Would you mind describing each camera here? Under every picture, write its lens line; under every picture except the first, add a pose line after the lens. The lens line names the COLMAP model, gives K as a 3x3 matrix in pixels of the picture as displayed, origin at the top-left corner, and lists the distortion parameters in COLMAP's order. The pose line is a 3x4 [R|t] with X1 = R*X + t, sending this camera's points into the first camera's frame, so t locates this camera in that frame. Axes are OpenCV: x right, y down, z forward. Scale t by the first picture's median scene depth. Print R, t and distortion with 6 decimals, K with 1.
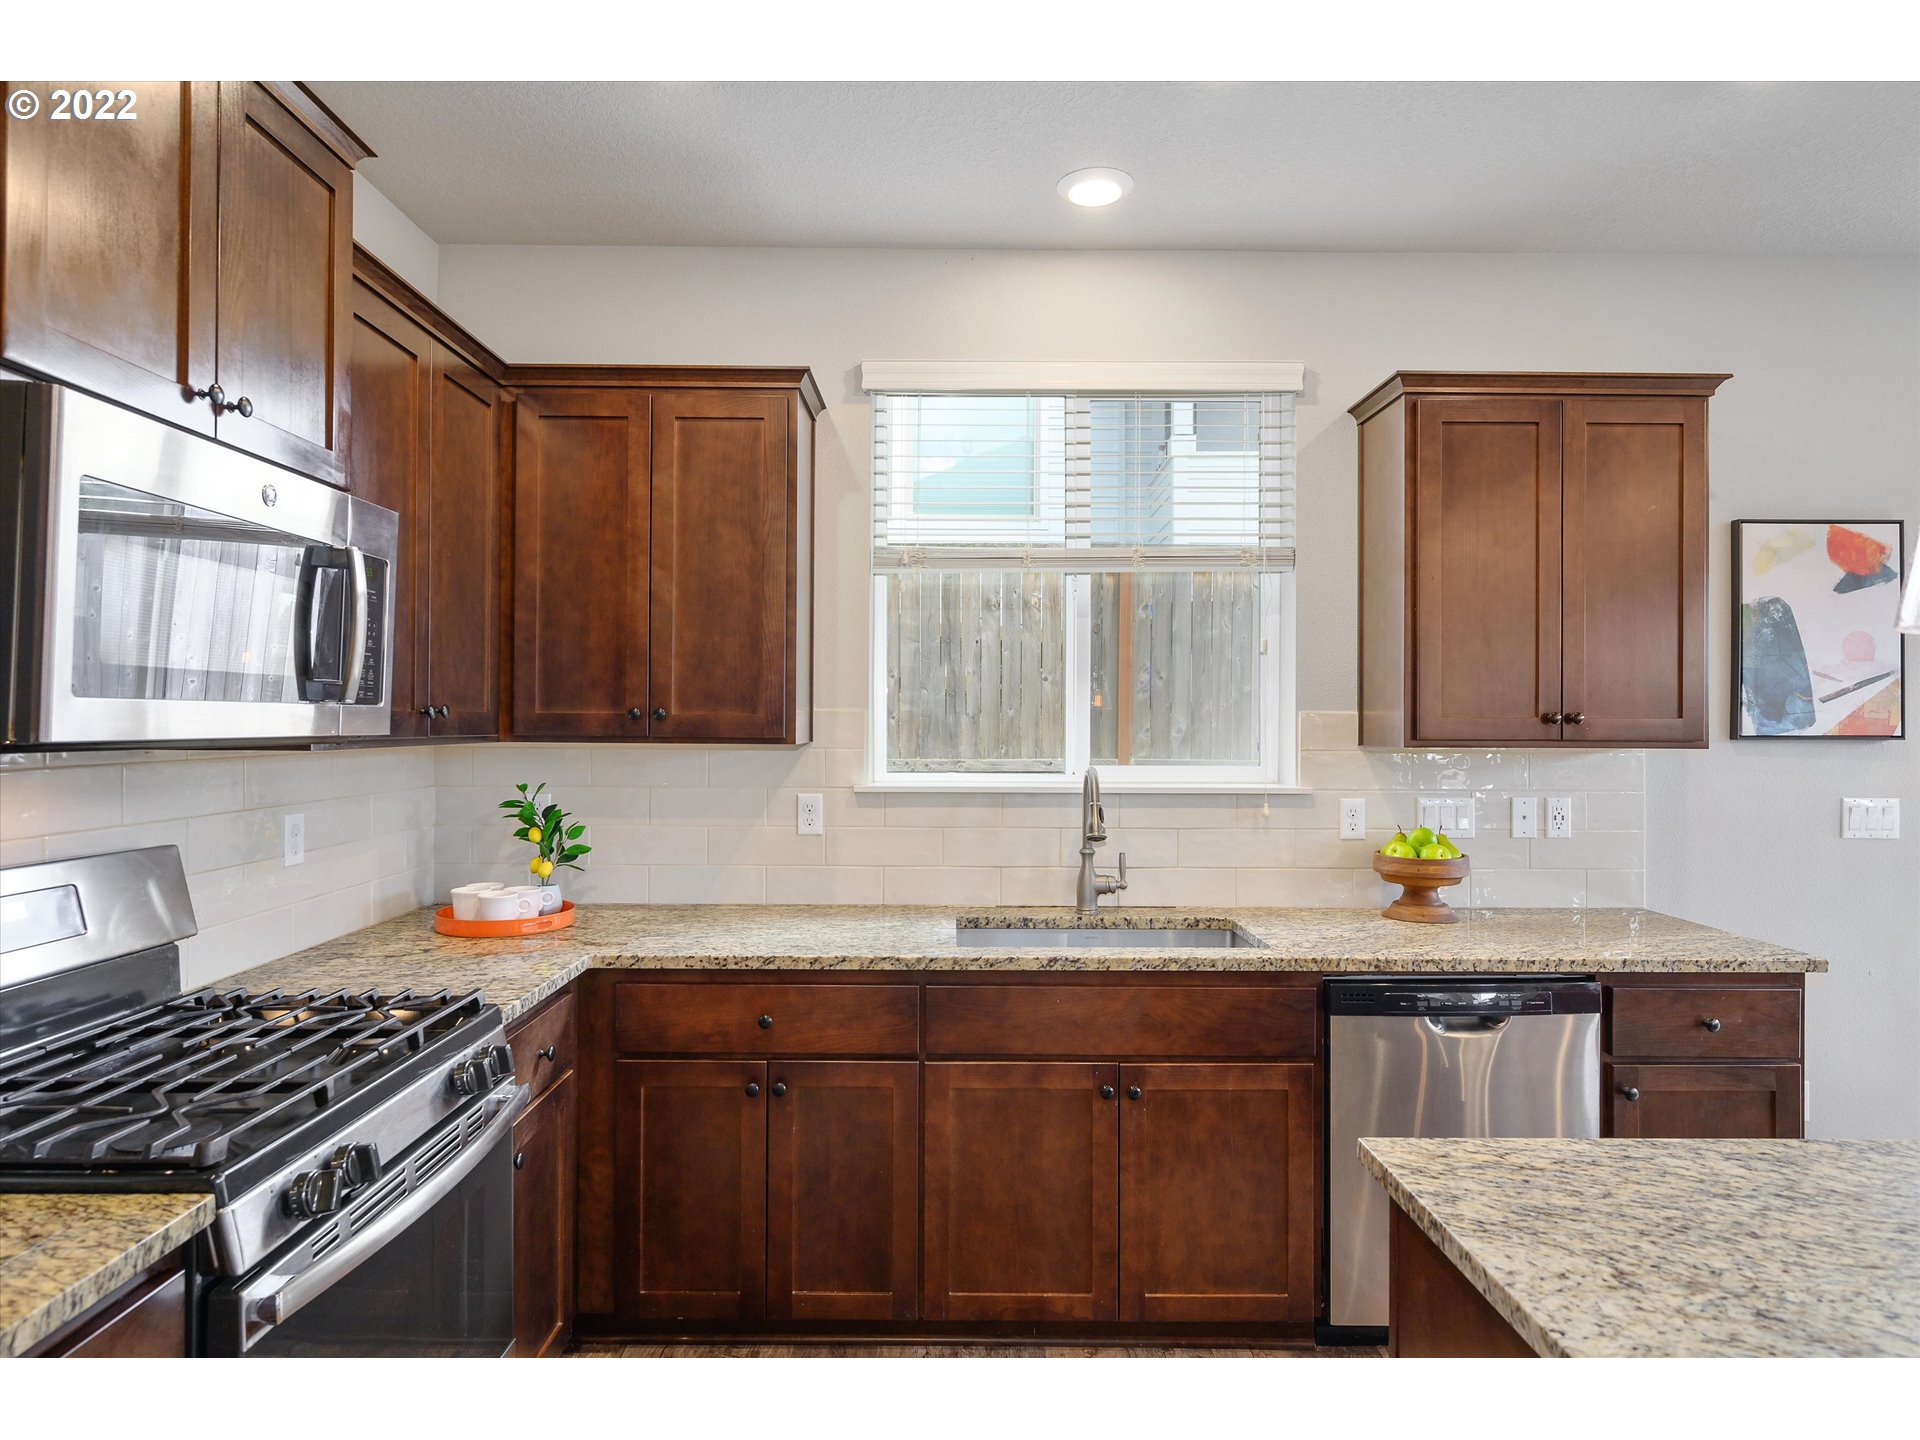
lens RADIAL K [[1096.5, 0, 960.0], [0, 1096.5, 720.0], [0, 0, 1]] dist [0.001753, -0.000862]
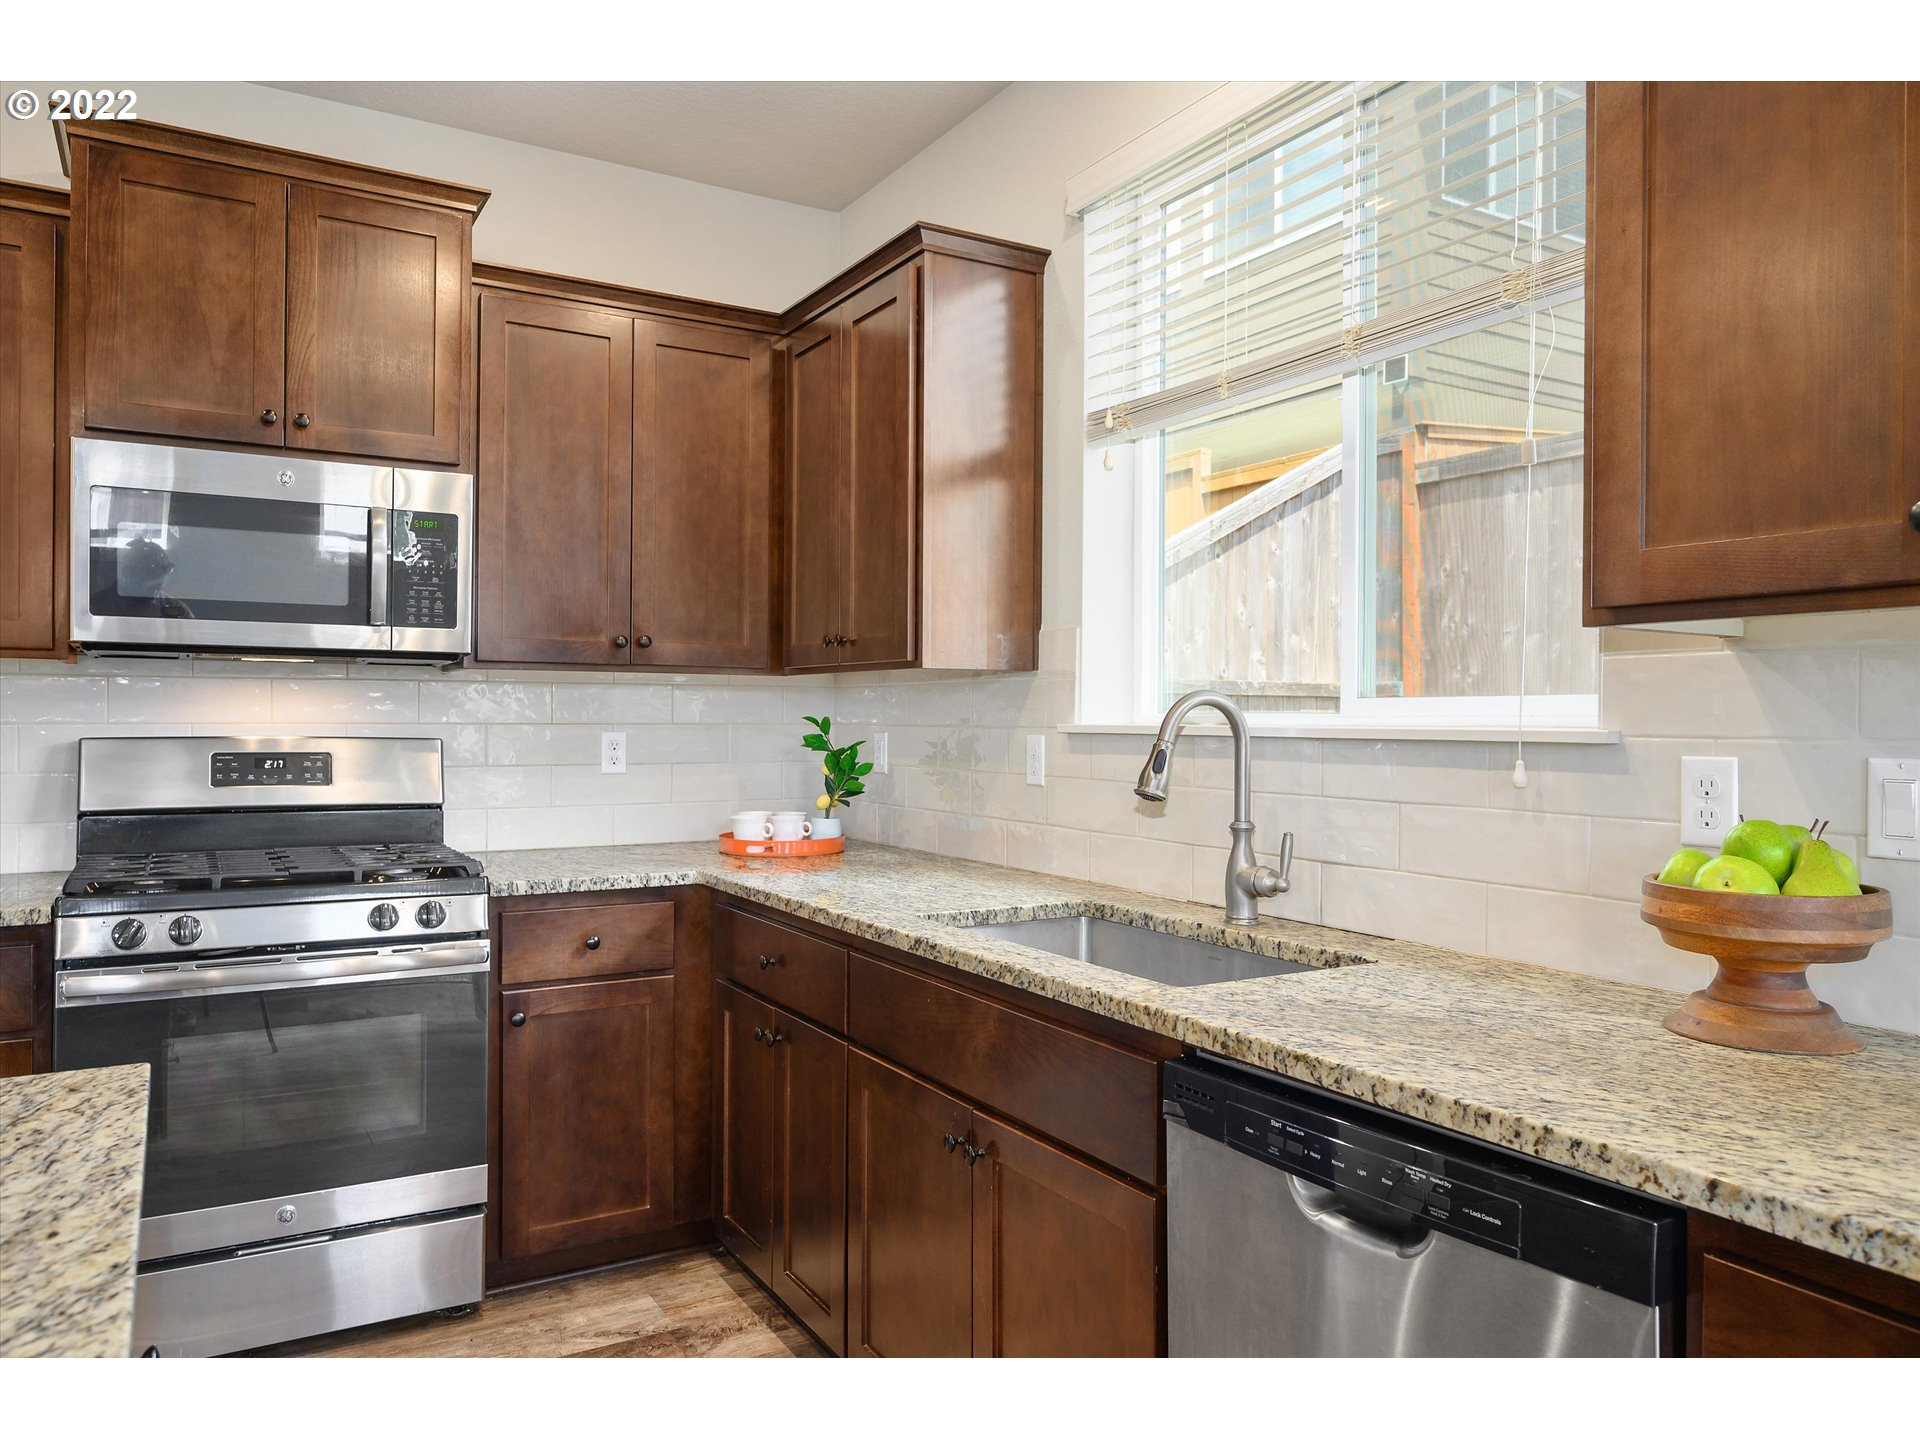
lens RADIAL K [[1309.3, 0, 950.5], [0, 1309.3, 715.6], [0, 0, 1]] dist [0.000664, -0.001502]
pose [[0.503082, -0.003658, -0.864231, 0.738412], [-0.002403, 0.999981, -0.005631, 0.064829], [0.864235, 0.004909, 0.503064, 0.507467]]
